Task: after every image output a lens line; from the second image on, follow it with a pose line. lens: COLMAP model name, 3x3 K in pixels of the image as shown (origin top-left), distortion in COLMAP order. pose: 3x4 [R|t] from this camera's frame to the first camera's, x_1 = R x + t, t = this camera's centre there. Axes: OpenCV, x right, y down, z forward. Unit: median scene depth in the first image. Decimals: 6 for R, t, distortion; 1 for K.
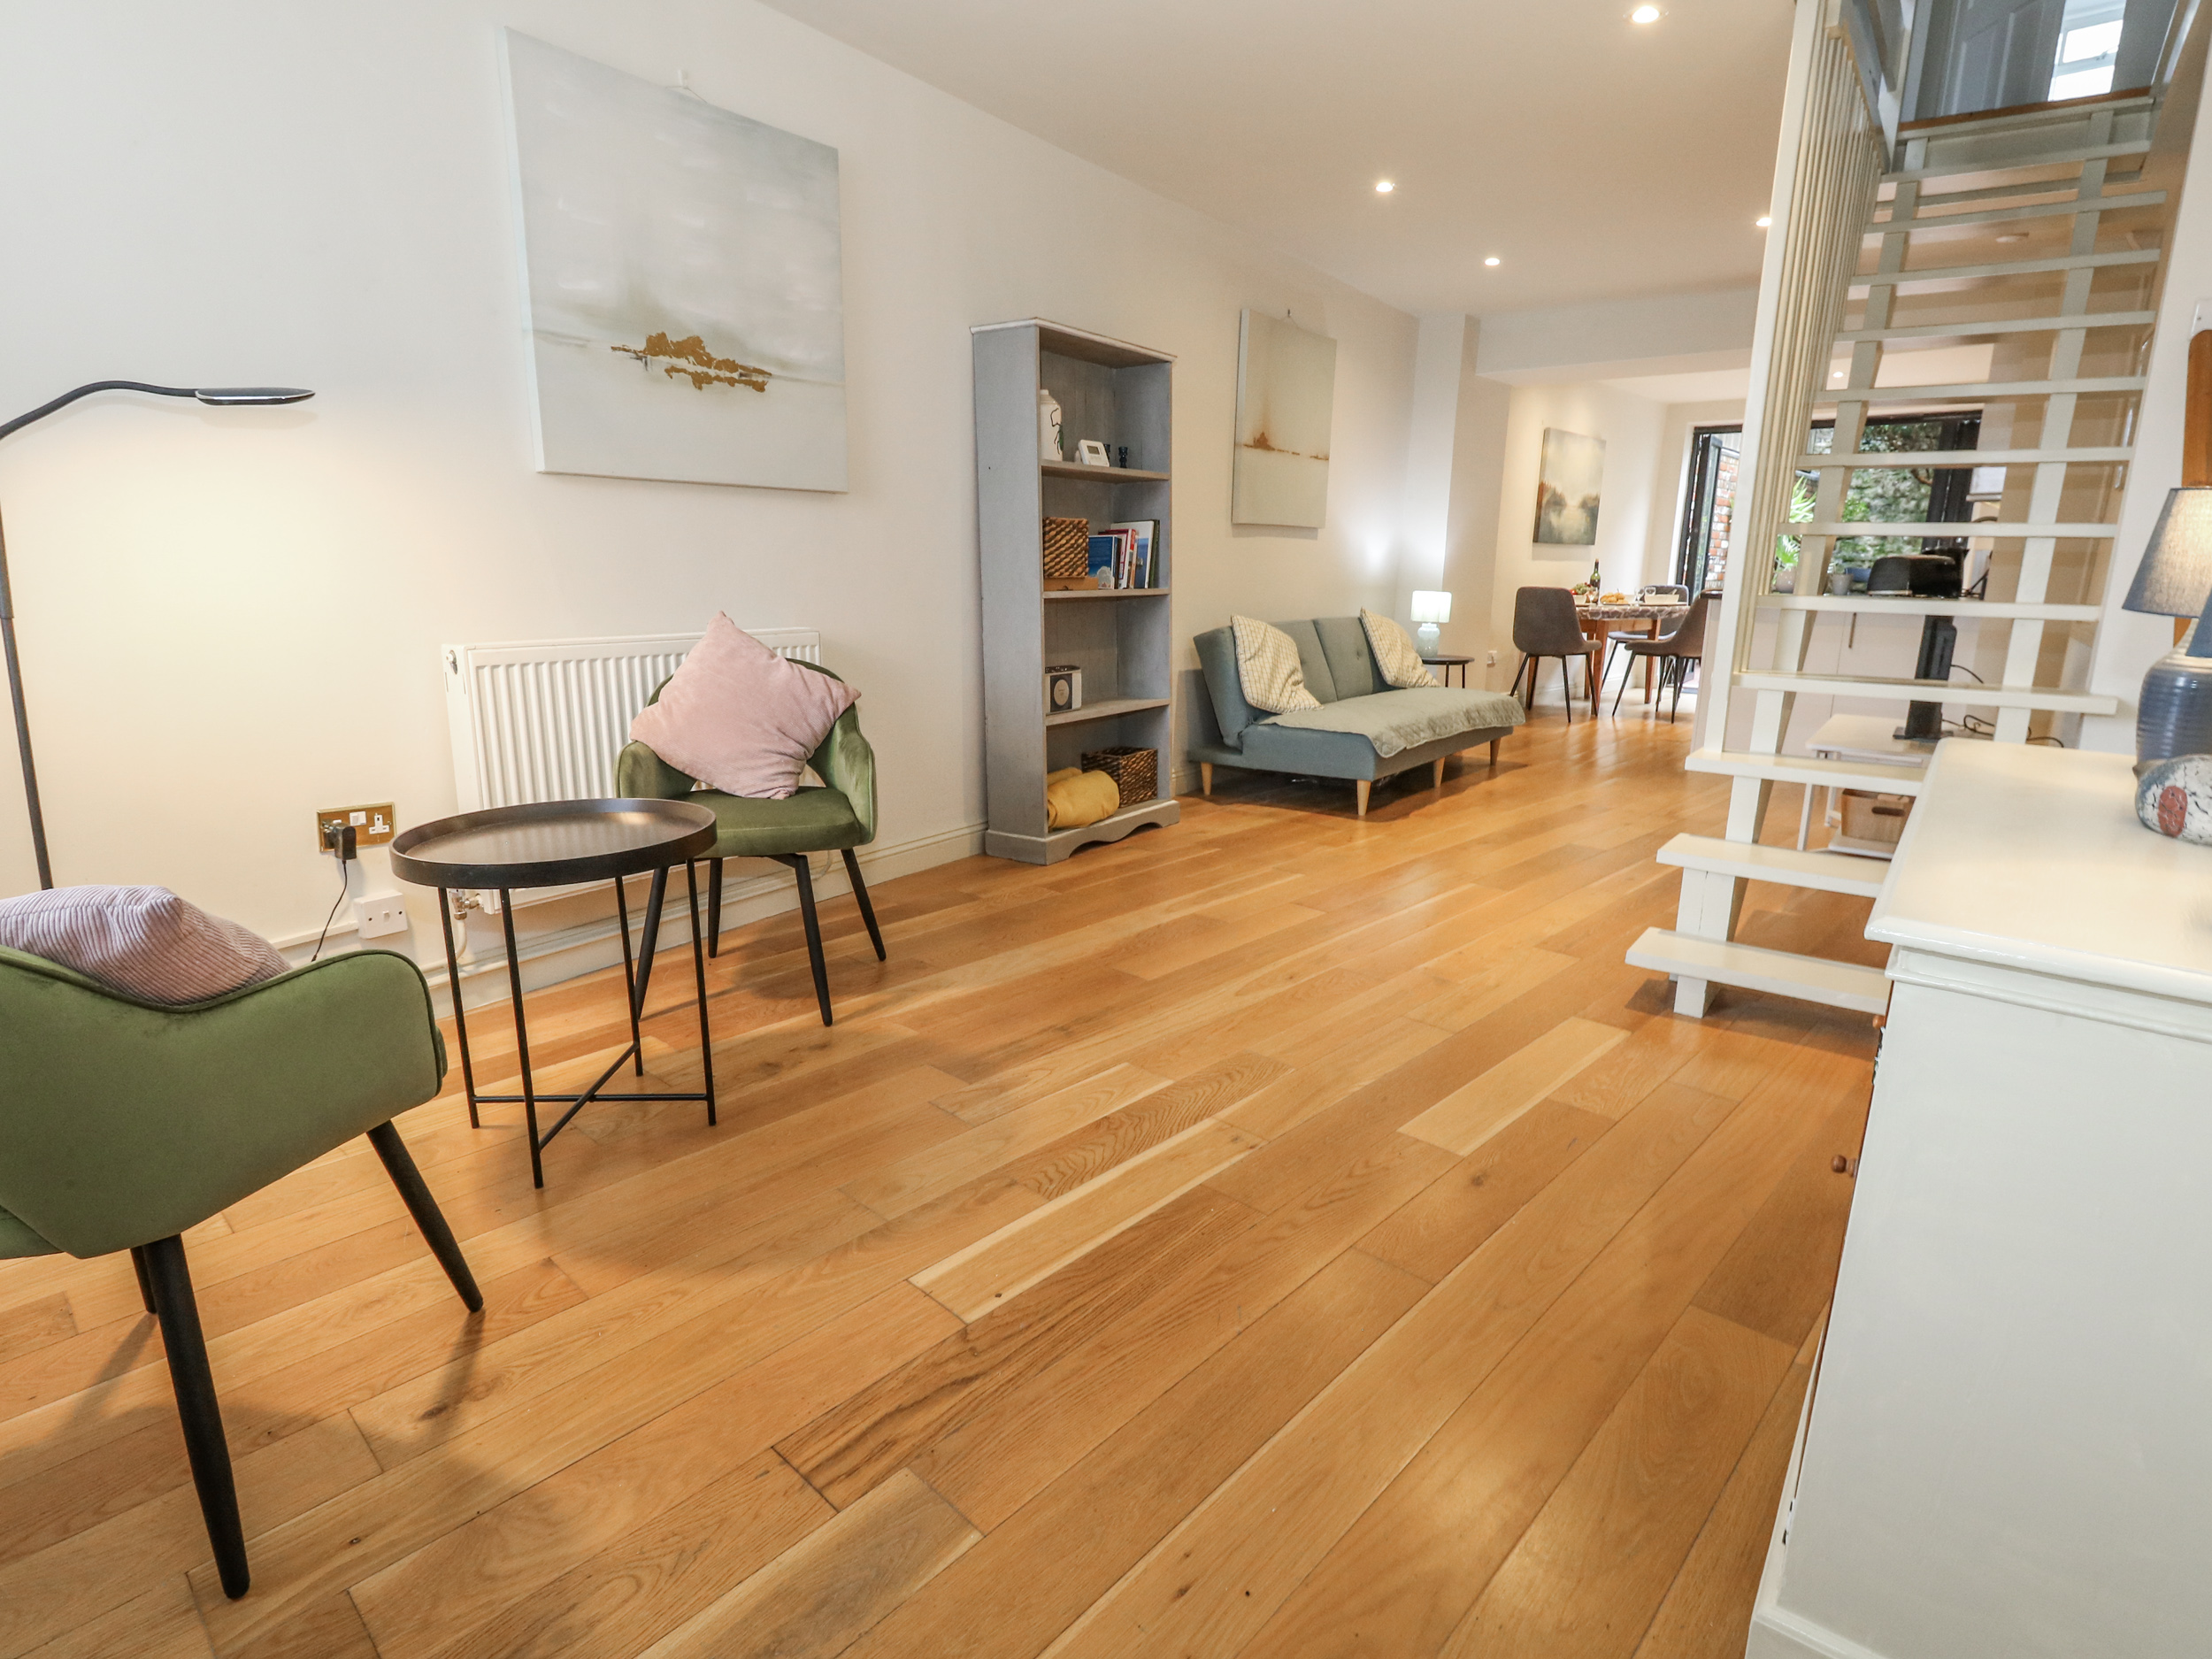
lens RADIAL K [[1139.9, 0, 1126.5], [0, 1139.9, 812.5], [0, 0, 1]] dist [0.004540, 0.000004]
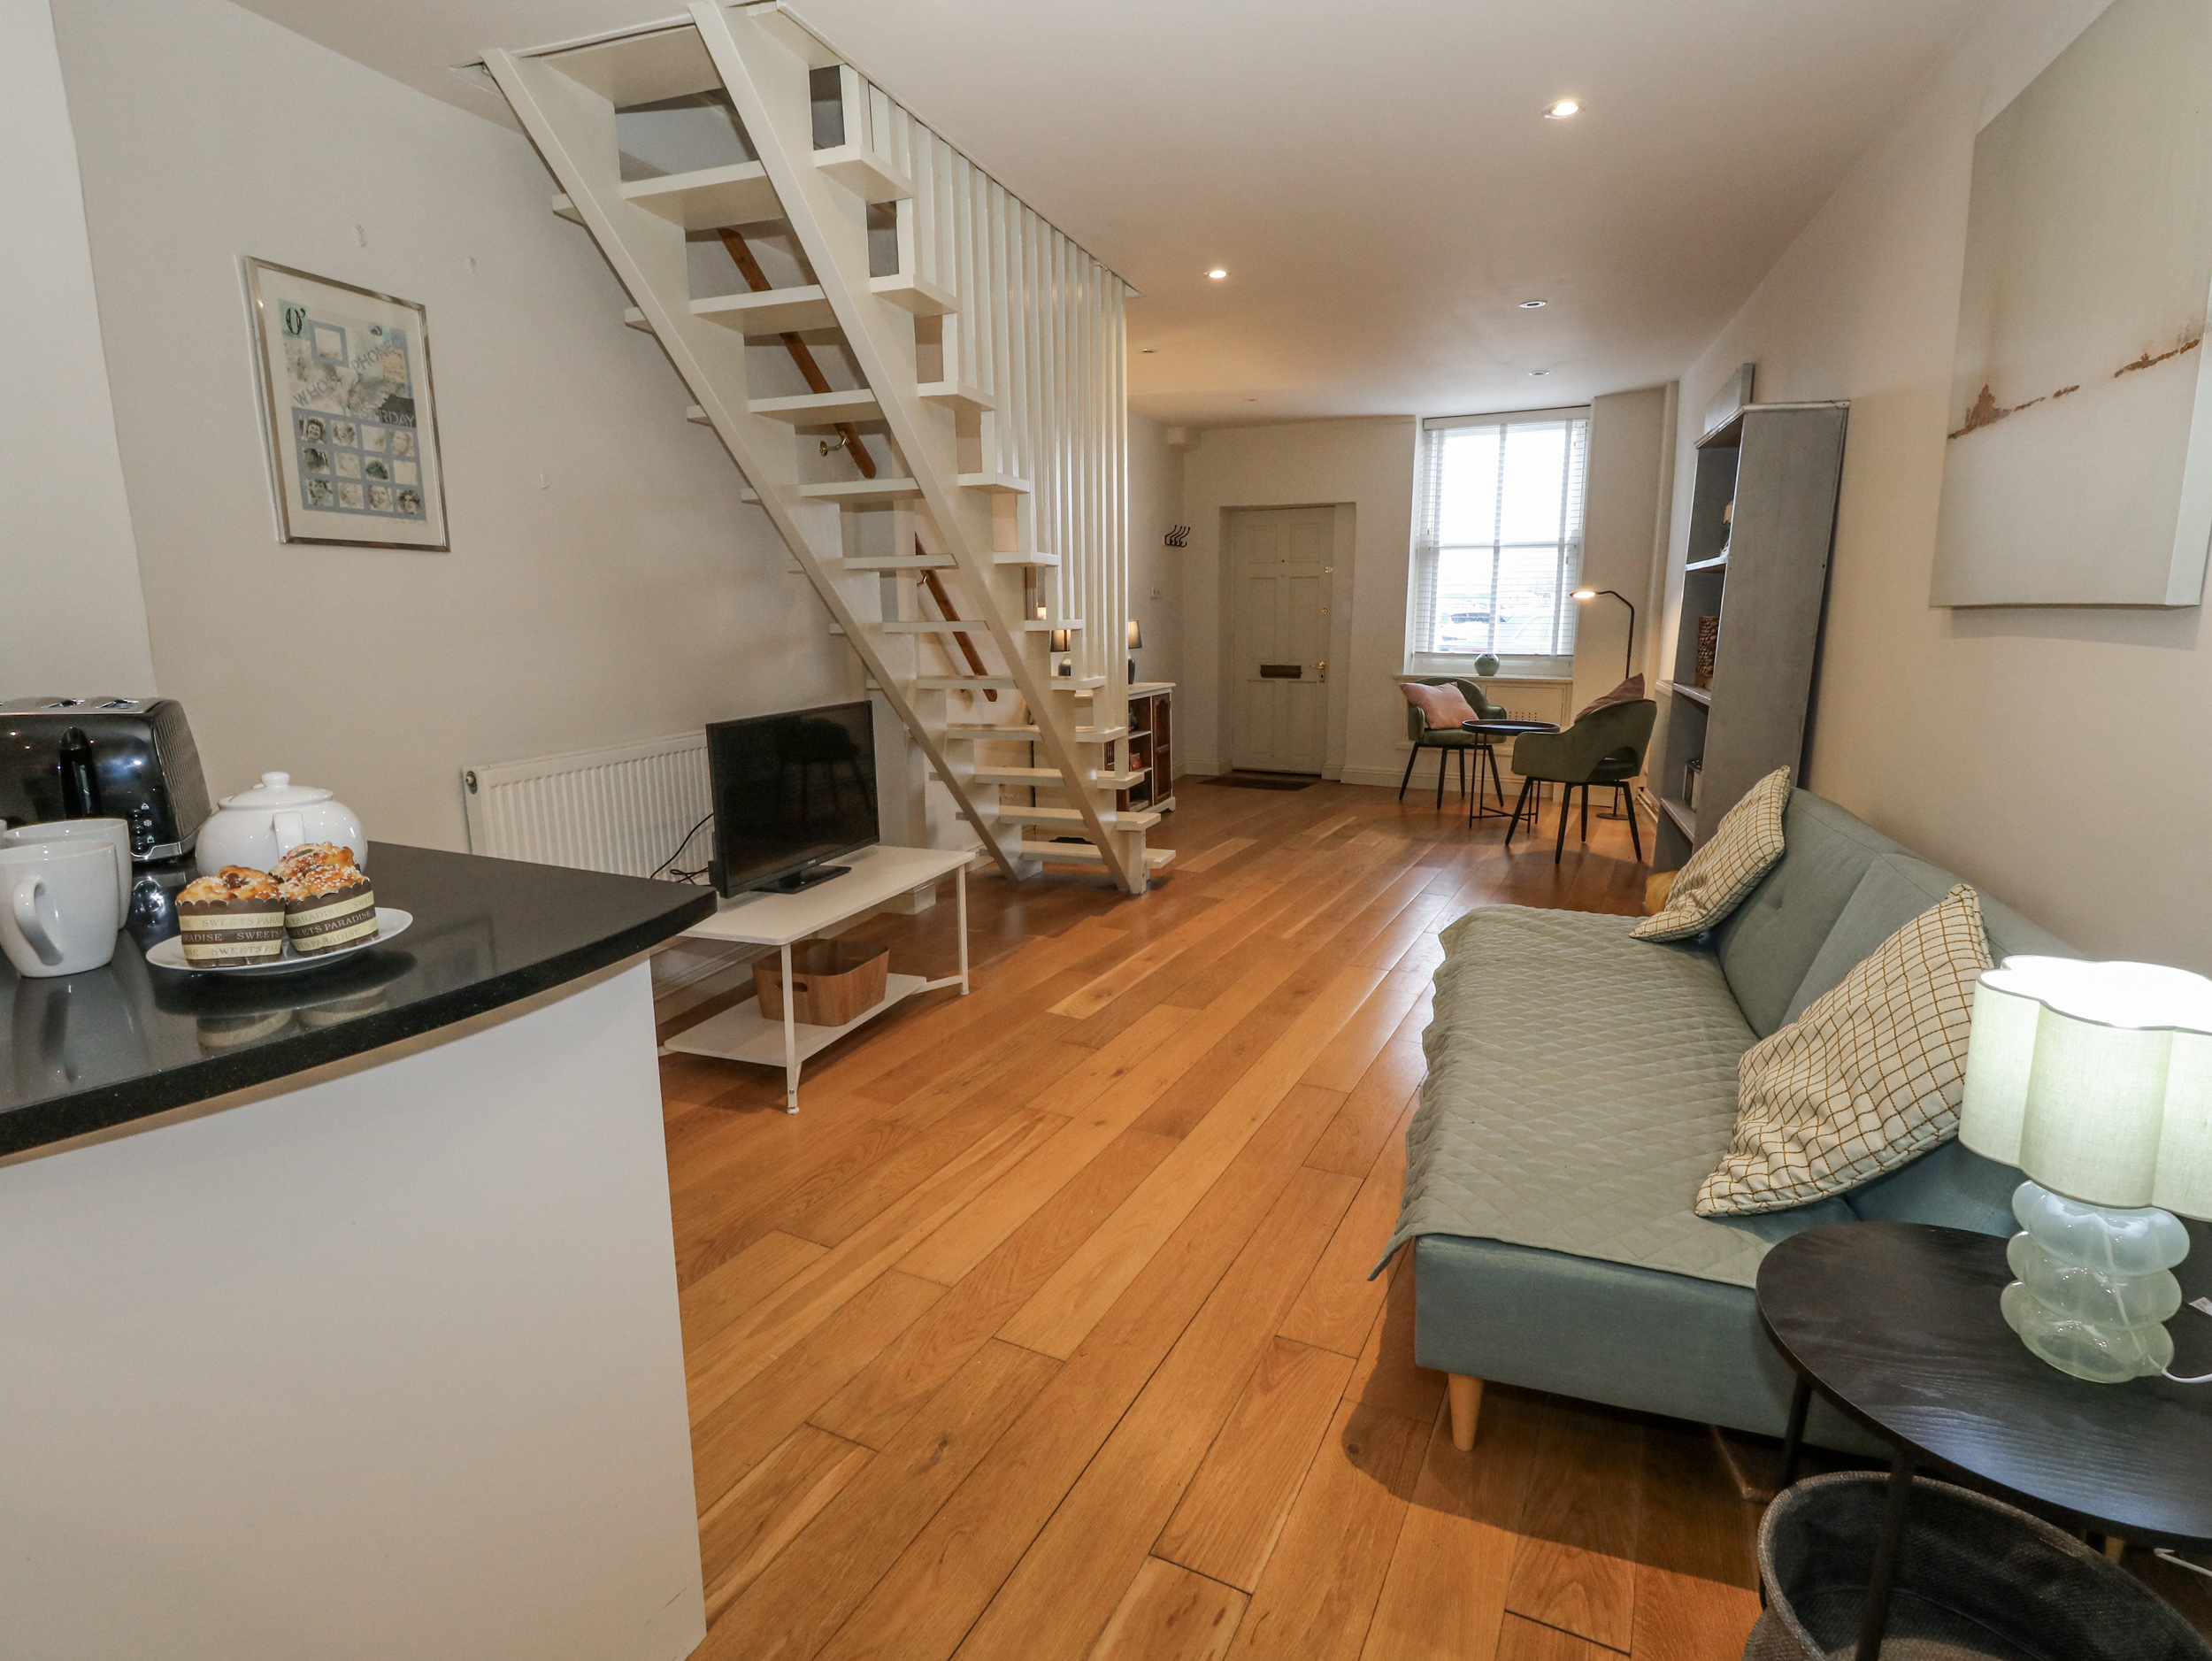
lens RADIAL K [[1140.0, 0, 1141.8], [0, 1140.0, 816.2], [0, 0, 1]] dist [0.004540, 0.000004]
pose [[-0.951698, 0.046064, -0.303560, 0.490030], [-0.074831, 0.924069, 0.374829, -0.290541], [0.297776, 0.379439, -0.875988, 1.200670]]
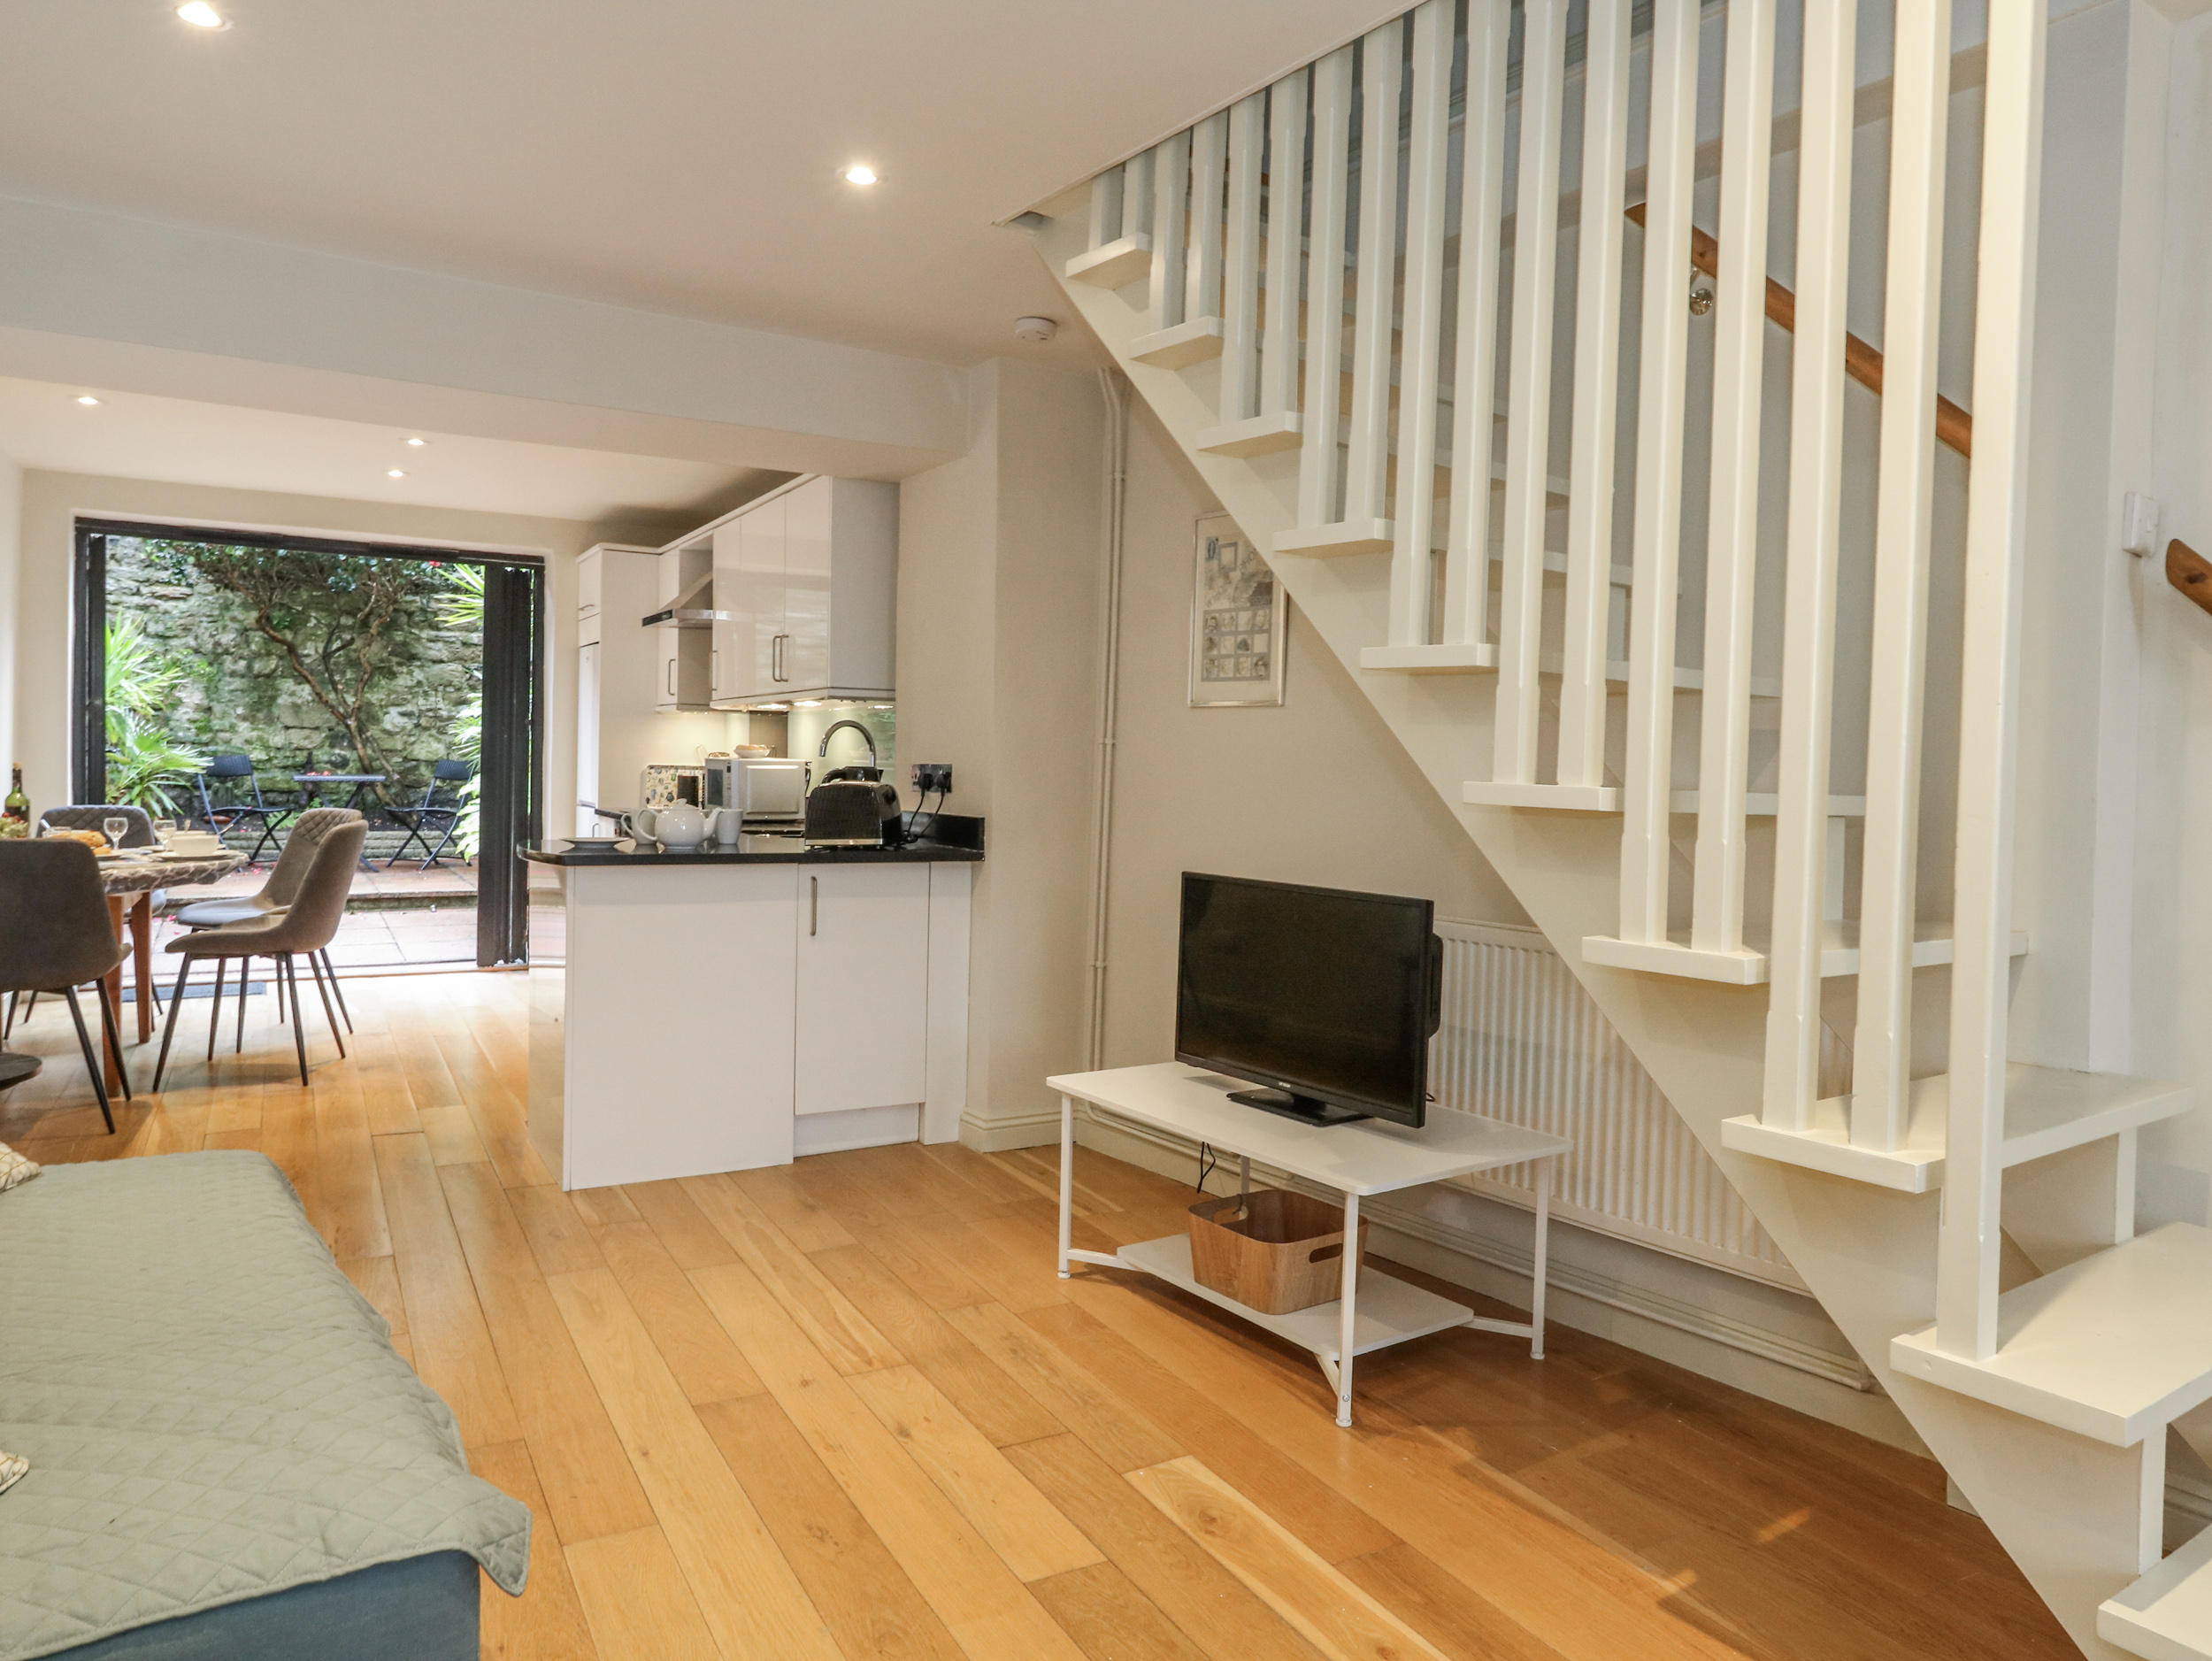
lens RADIAL K [[1508.5, 0, 1050.7], [0, 1508.5, 806.3], [0, 0, 1]] dist [0.040678, -0.011525]
pose [[0.342393, -0.033577, 0.938957, -0.051068], [0.182884, 0.982628, -0.031551, -0.152995], [-0.921586, 0.182523, 0.342586, 0.566695]]
